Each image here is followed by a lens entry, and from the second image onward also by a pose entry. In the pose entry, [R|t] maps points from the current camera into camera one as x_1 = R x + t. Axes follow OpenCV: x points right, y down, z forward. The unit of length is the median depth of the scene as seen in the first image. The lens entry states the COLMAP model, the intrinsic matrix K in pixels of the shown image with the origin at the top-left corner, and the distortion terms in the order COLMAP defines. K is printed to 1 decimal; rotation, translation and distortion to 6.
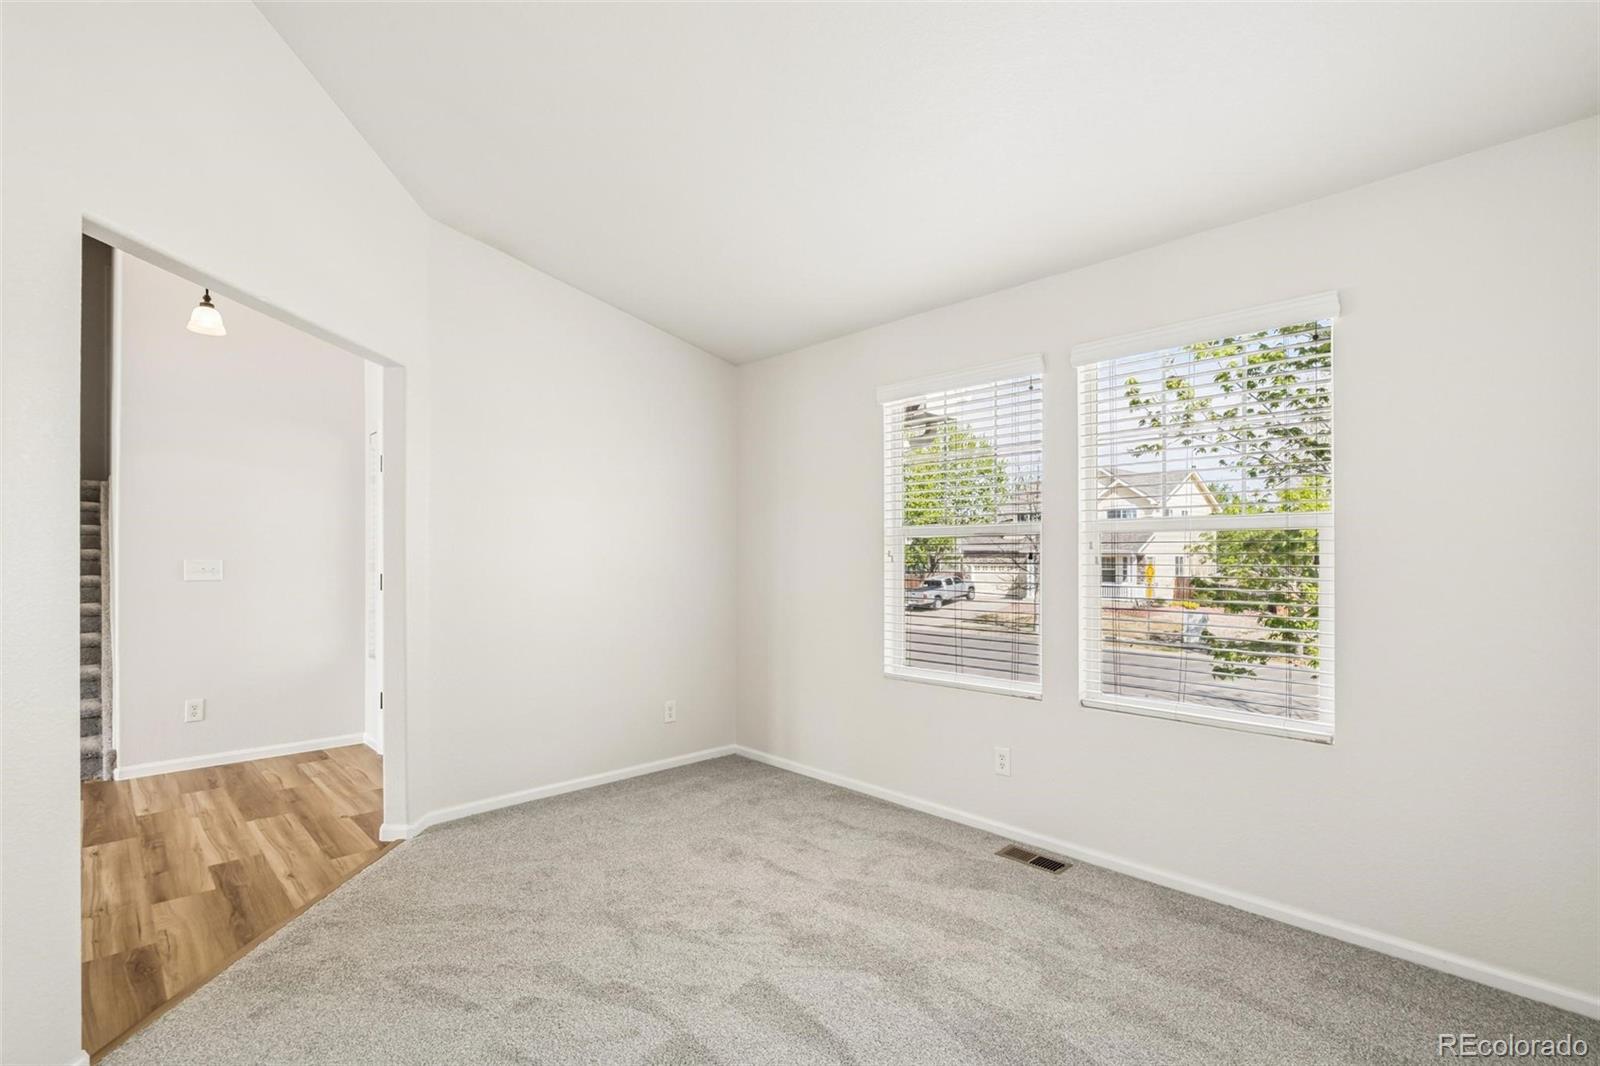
lens RADIAL K [[745.1, 0, 794.5], [0, 745.1, 559.7], [0, 0, 1]] dist [0.002233, 0.000597]
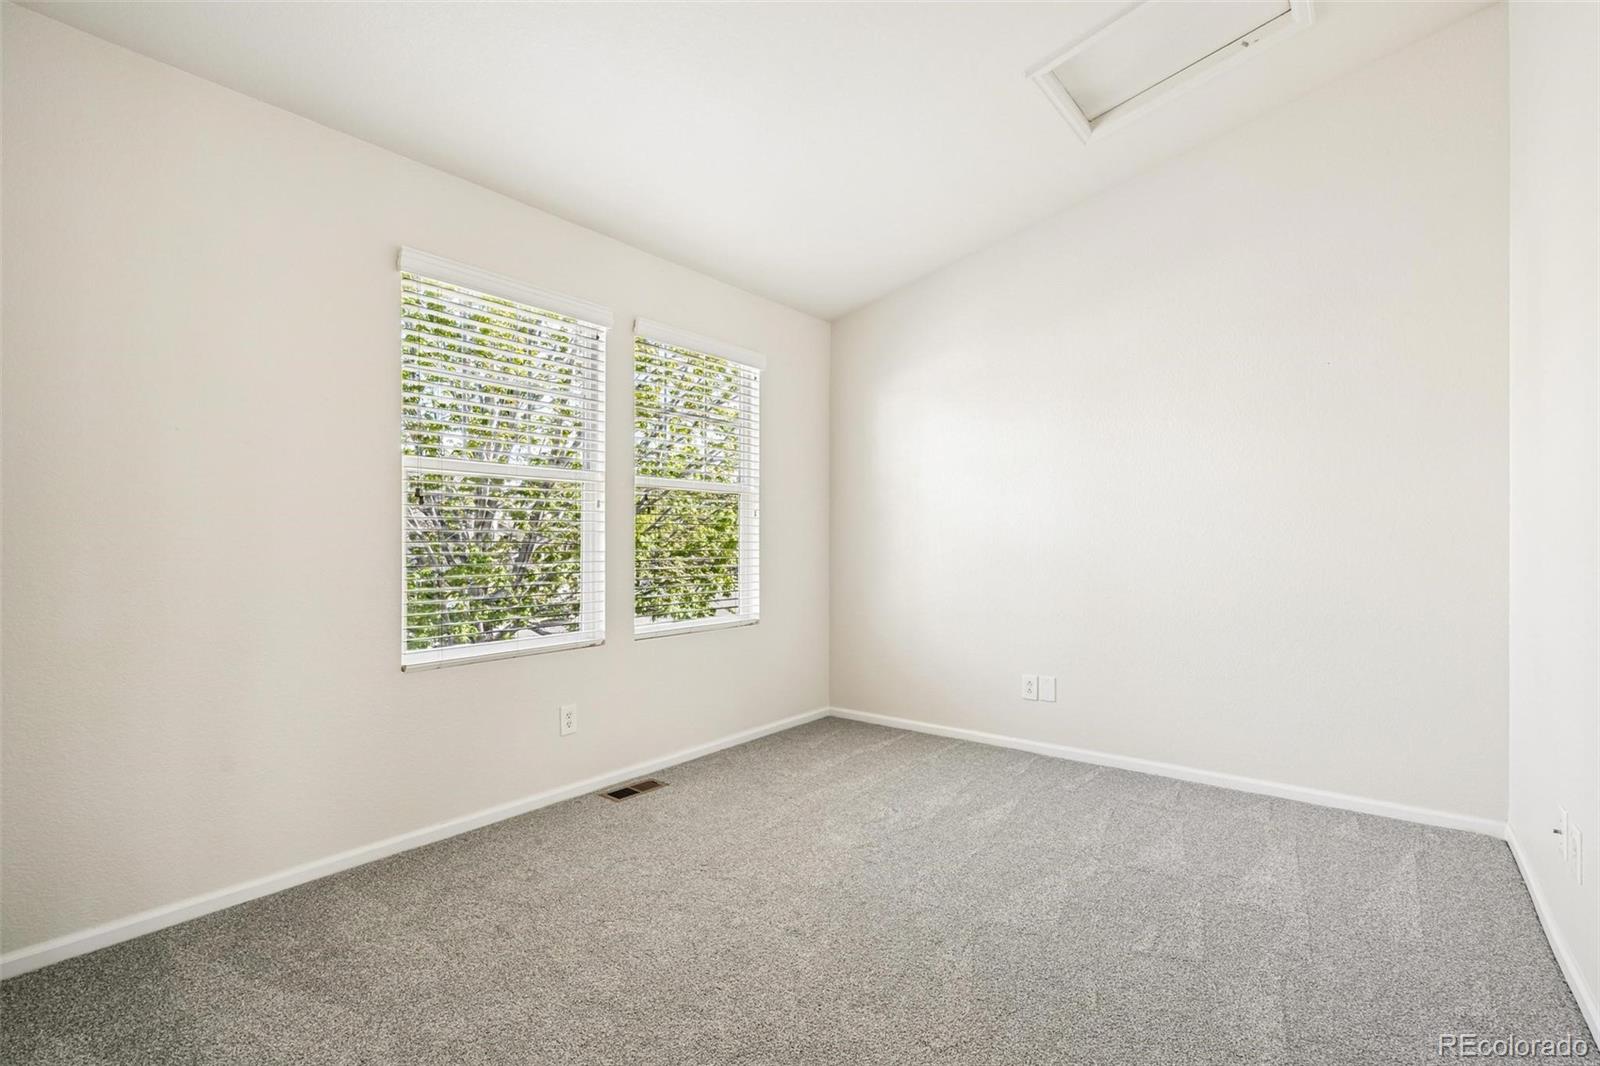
lens RADIAL K [[731.6, 0, 802.8], [0, 731.6, 530.8], [0, 0, 1]] dist [-0.003057, 0.000078]
pose [[-0.132928, -0.006234, 0.991106, -0.736654], [-0.001541, 0.999980, 0.006083, 0.021723], [-0.991125, -0.000718, -0.132935, 0.883357]]
